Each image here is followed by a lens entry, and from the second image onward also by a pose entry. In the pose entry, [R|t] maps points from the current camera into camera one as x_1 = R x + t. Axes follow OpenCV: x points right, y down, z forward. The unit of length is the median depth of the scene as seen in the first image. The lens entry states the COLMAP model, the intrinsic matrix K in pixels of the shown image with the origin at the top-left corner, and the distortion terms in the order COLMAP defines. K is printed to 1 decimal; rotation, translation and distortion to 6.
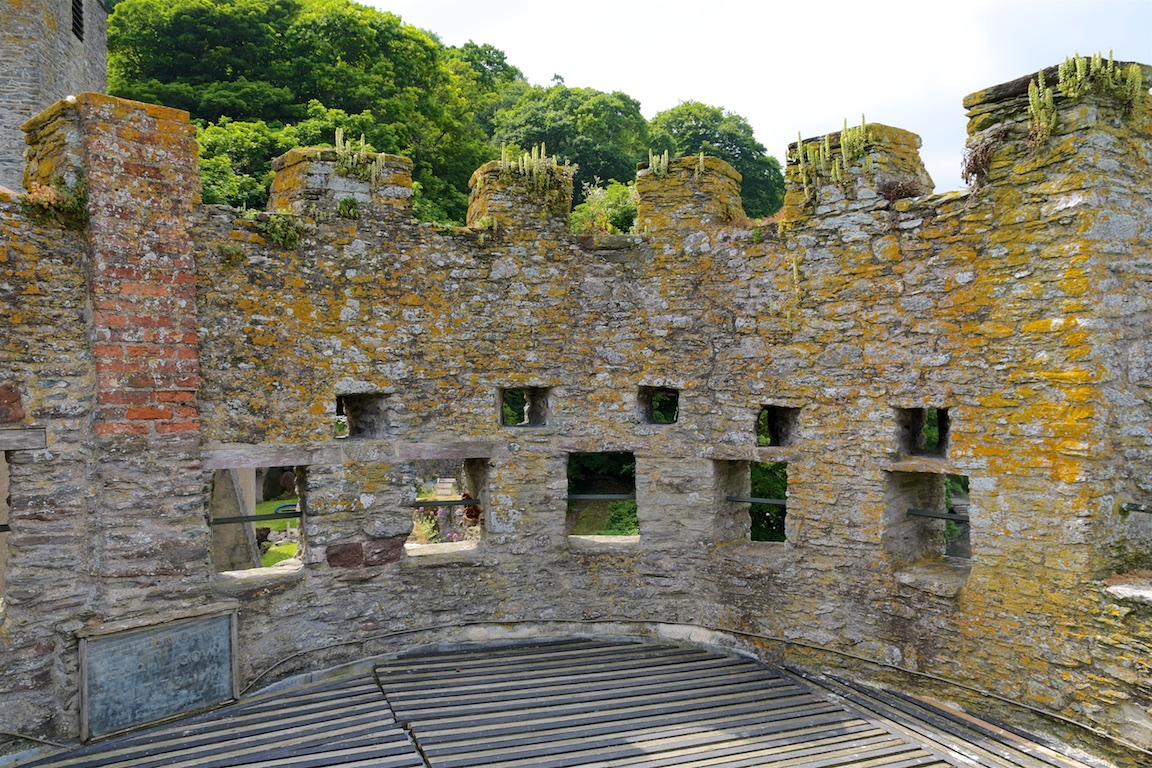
lens RADIAL K [[886.3, 0, 576.0], [0, 886.3, 384.0], [0, 0, 1]] dist [-0.130222, 0.108040]
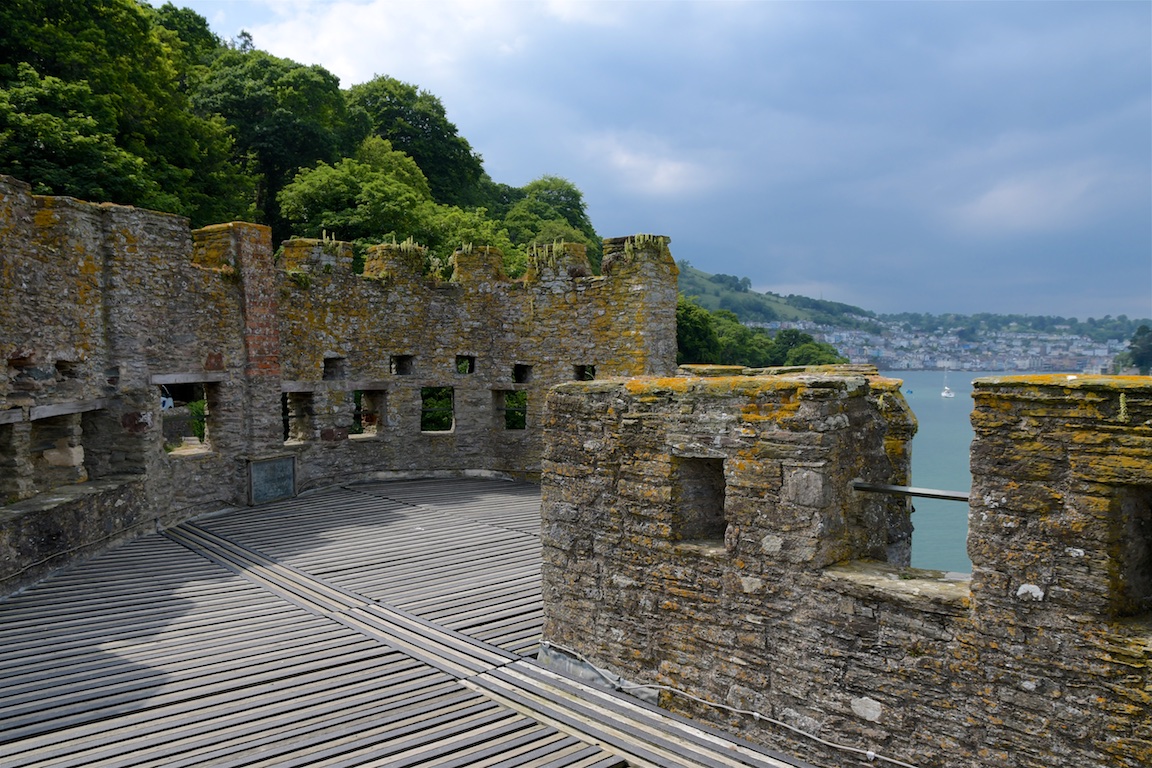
lens RADIAL K [[886.3, 0, 576.0], [0, 886.3, 384.0], [0, 0, 1]] dist [-0.130222, 0.108040]
pose [[0.937002, -0.003062, 0.349310, -0.406362], [-0.009107, 0.999408, 0.033189, -0.001588], [-0.349205, -0.034280, 0.936419, -1.089374]]
